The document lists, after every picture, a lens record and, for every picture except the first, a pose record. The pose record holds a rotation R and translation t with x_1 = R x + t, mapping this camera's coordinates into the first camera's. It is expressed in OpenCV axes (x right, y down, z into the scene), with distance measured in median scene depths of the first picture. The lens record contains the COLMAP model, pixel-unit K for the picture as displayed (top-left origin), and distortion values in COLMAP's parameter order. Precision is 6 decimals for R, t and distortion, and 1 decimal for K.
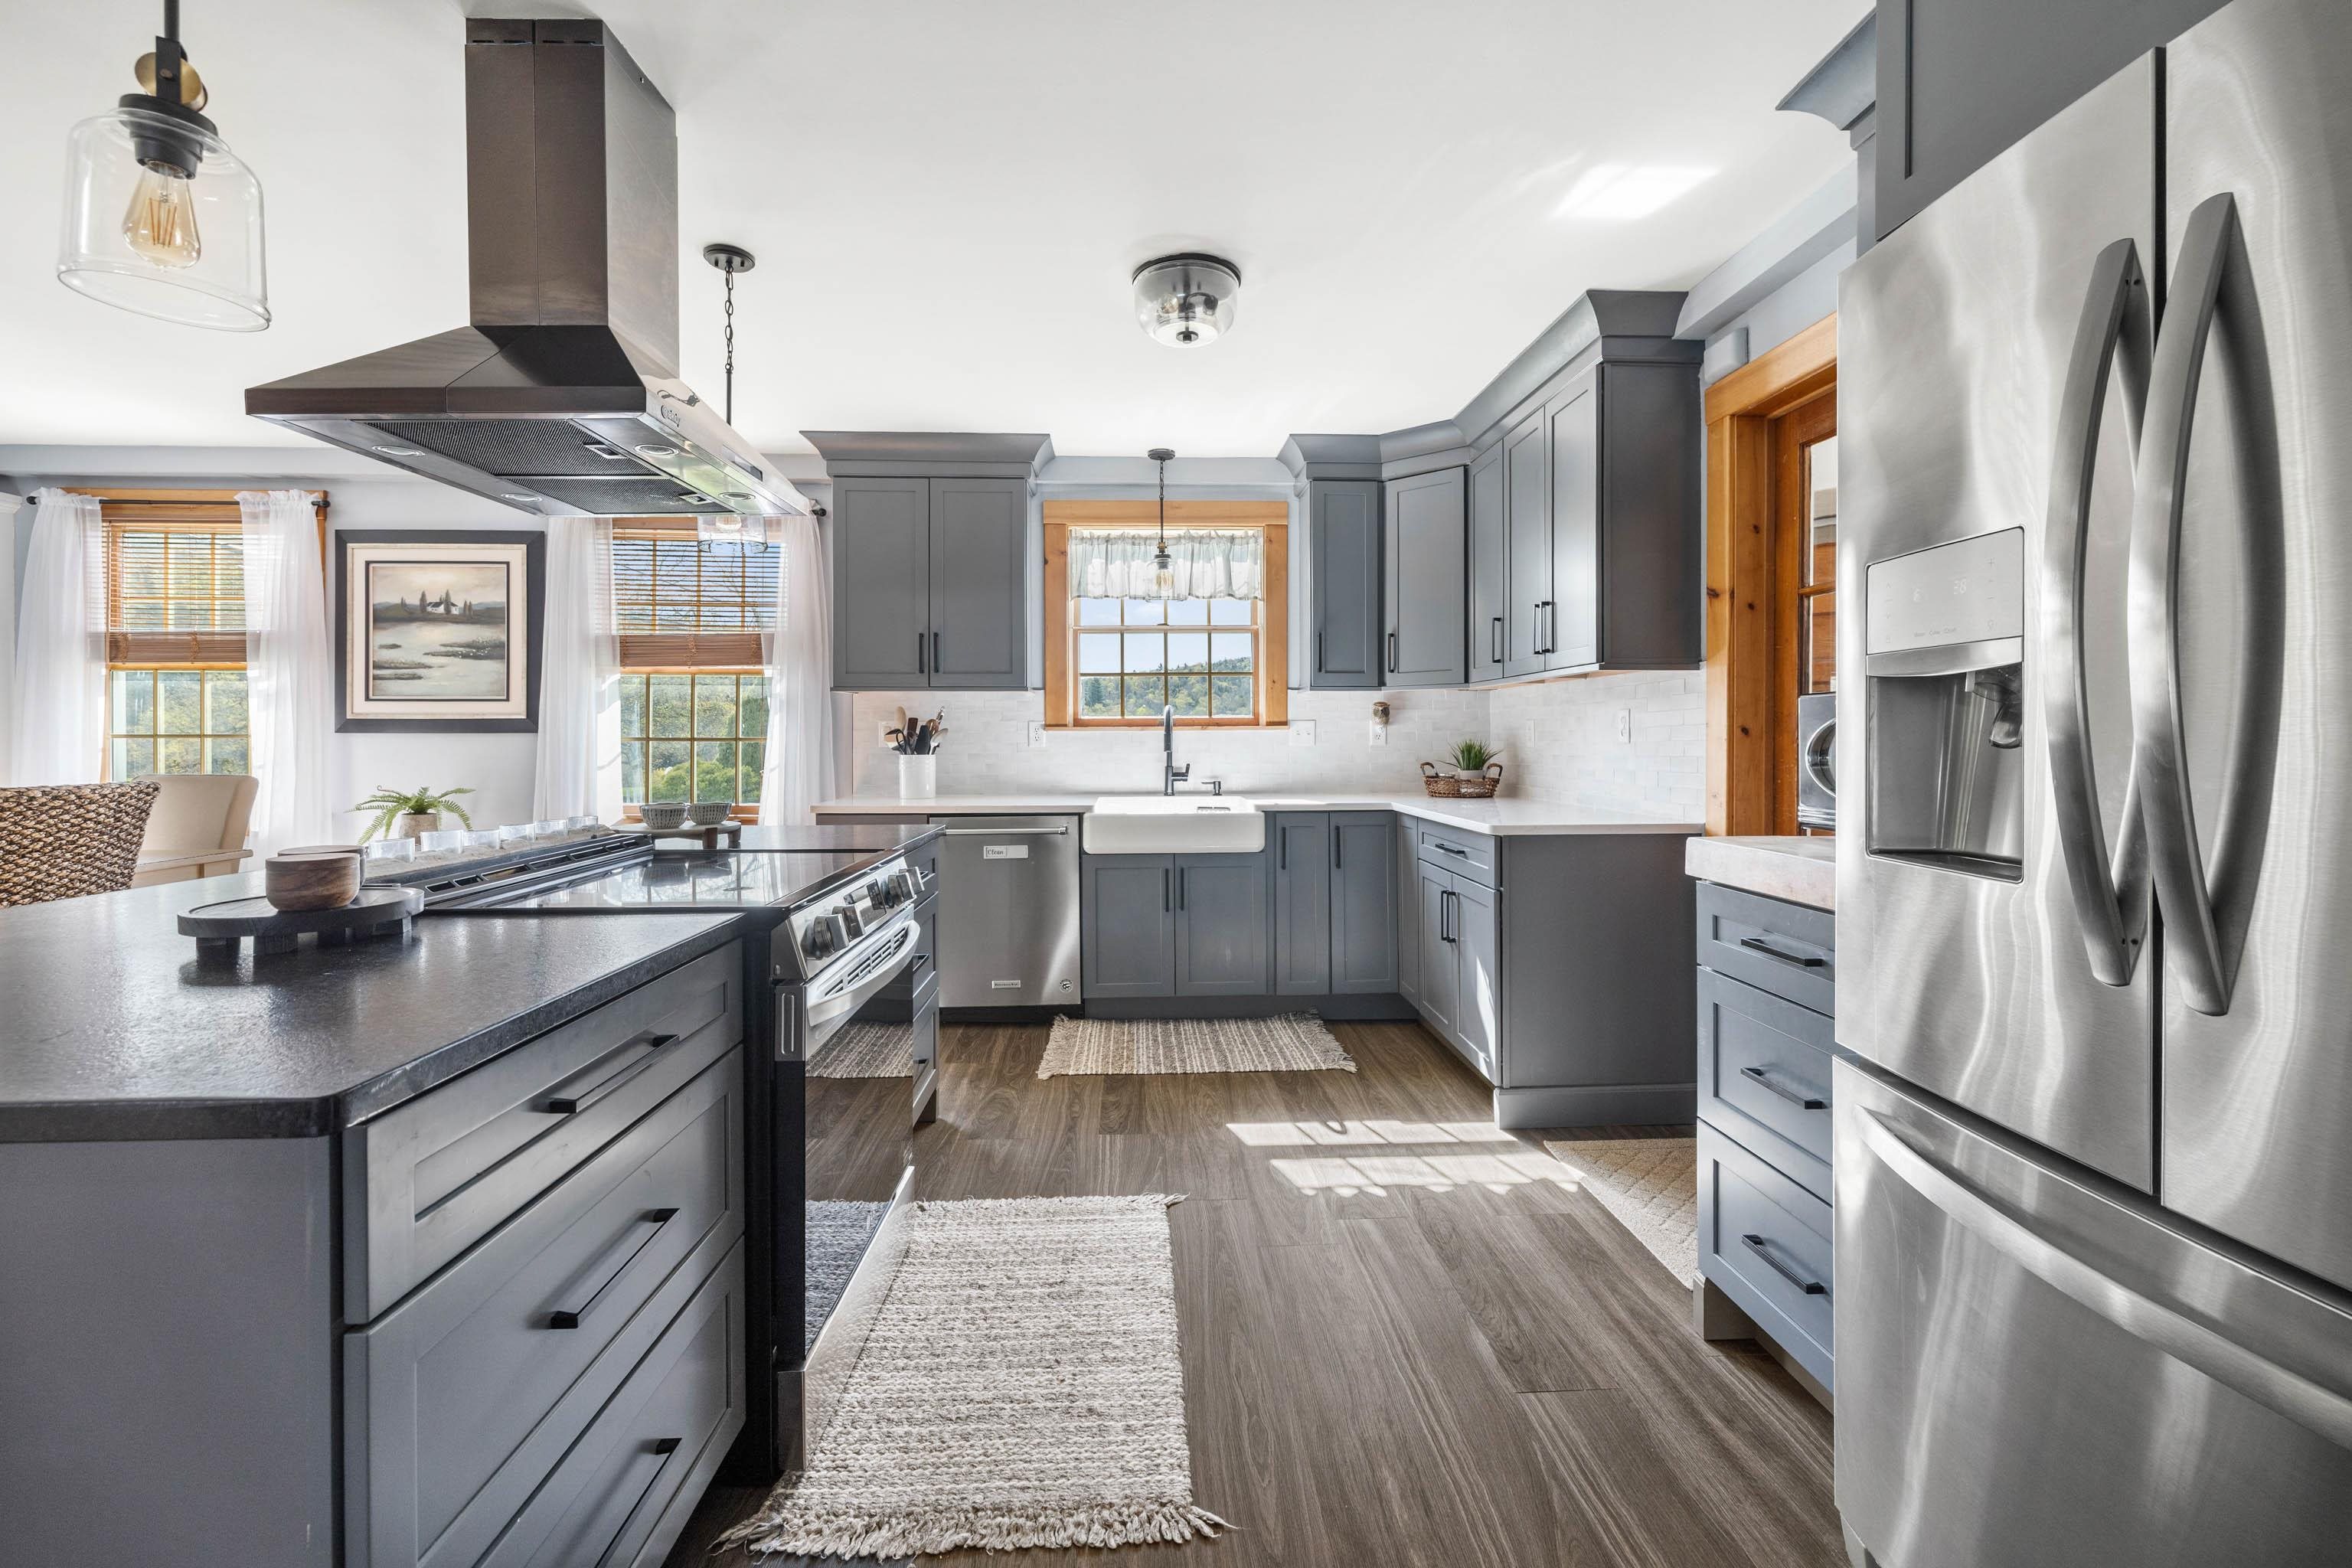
lens RADIAL K [[999.1, 0, 1166.7], [0, 999.1, 731.3], [0, 0, 1]] dist [0.001078, -0.000948]
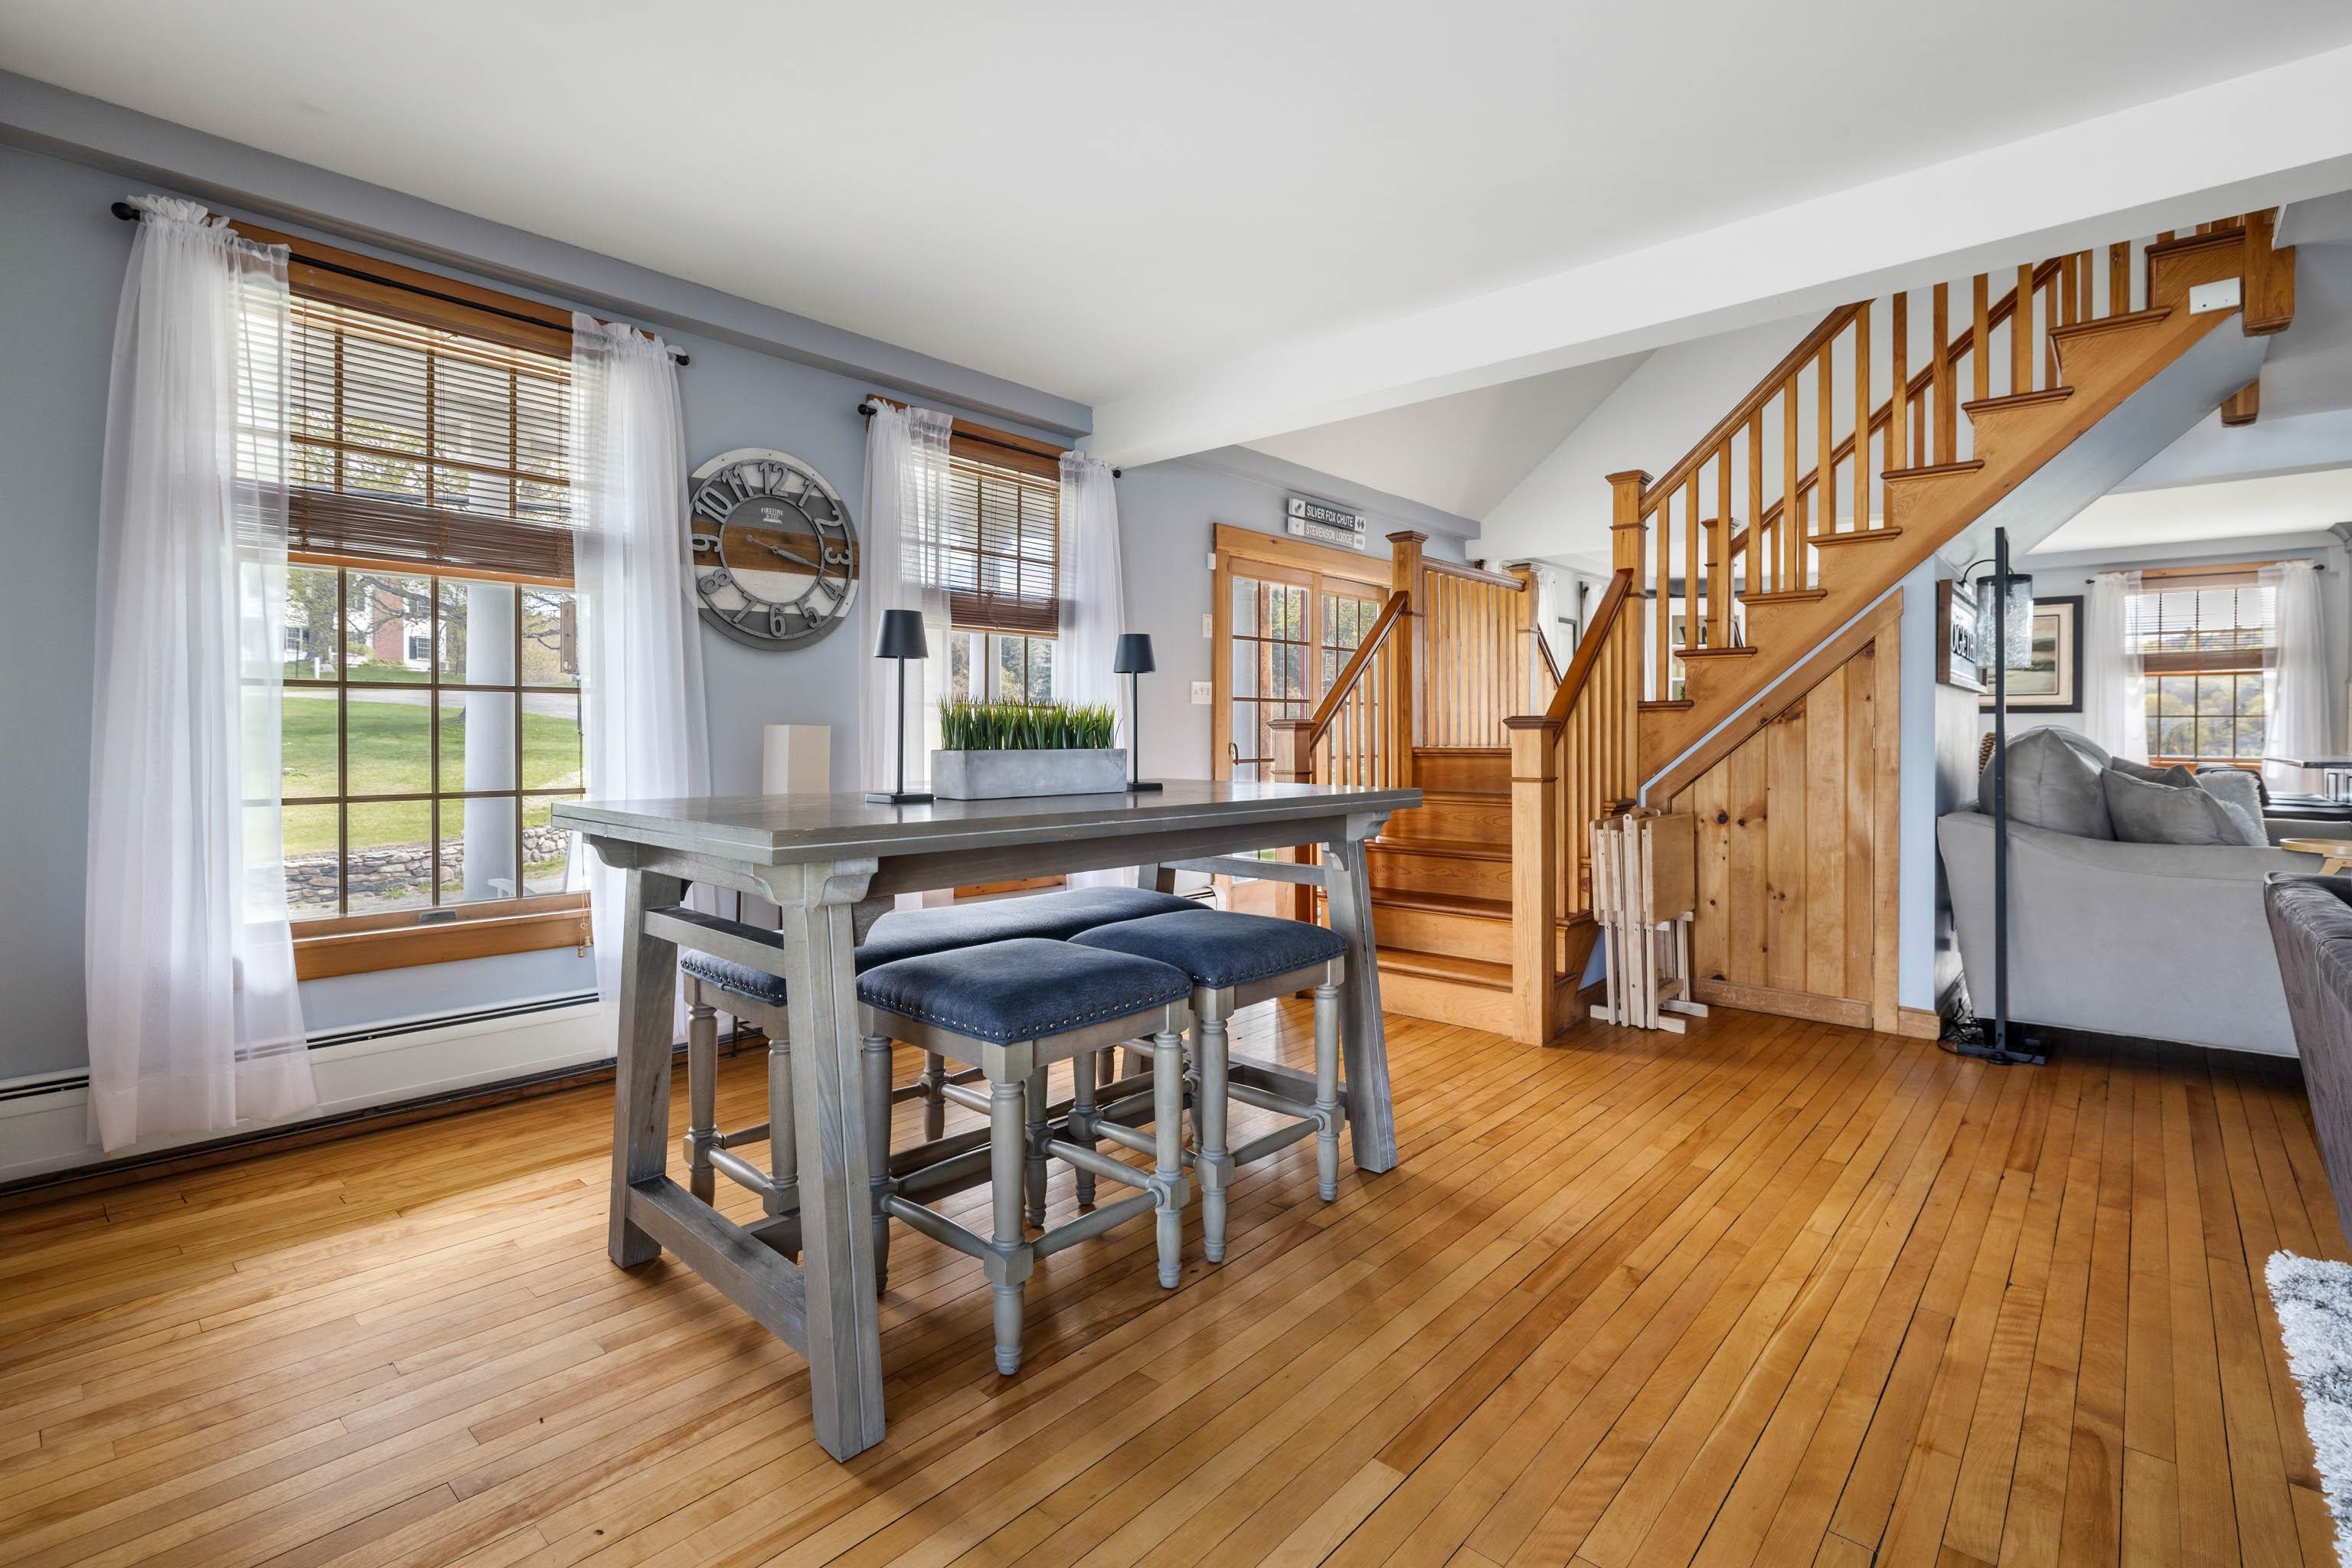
lens RADIAL K [[1067.1, 0, 1182.5], [0, 1067.1, 740.1], [0, 0, 1]] dist [-0.005398, 0.000115]
pose [[0.719859, 0.010629, -0.694039, -0.479119], [-0.000956, 0.999897, 0.014322, 0.024566], [0.694119, -0.009647, 0.719795, -1.407905]]
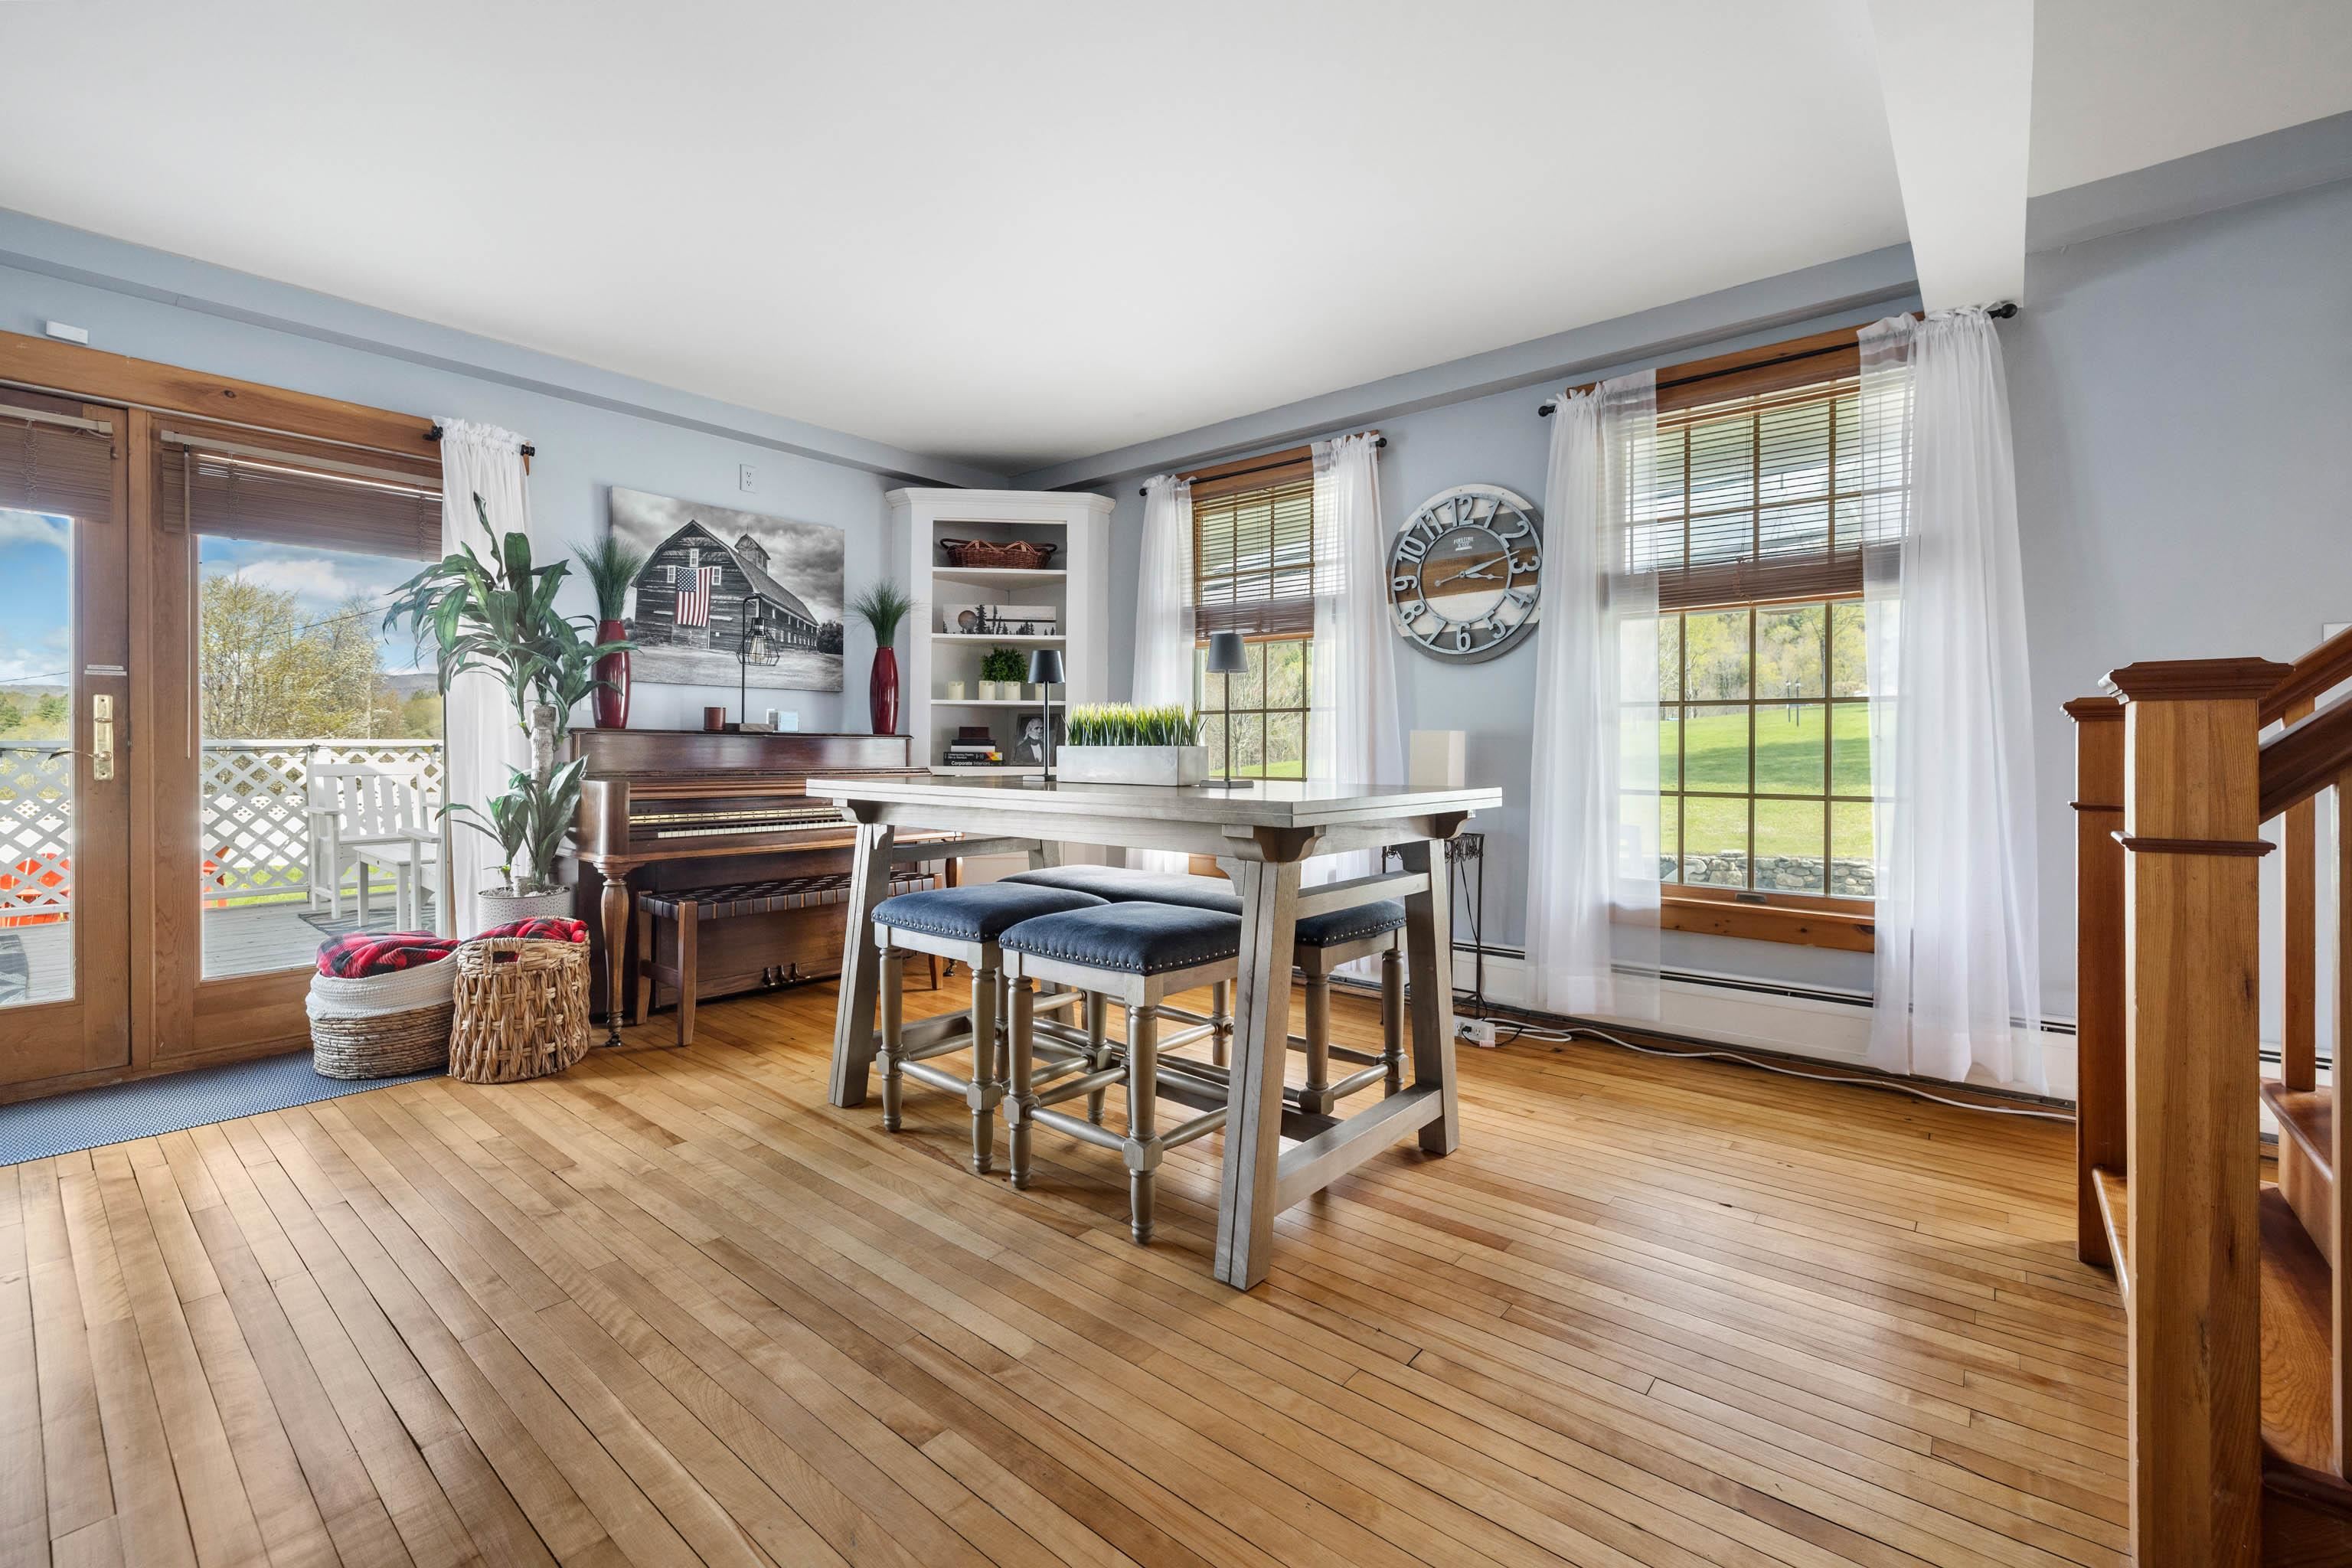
lens RADIAL K [[999.1, 0, 1171.2], [0, 999.1, 753.7], [0, 0, 1]] dist [0.001078, -0.000948]
pose [[-0.667269, 0.006077, -0.744792, -0.468080], [0.004326, 0.999981, 0.004282, 0.039323], [0.744805, -0.000365, -0.667282, -0.663805]]
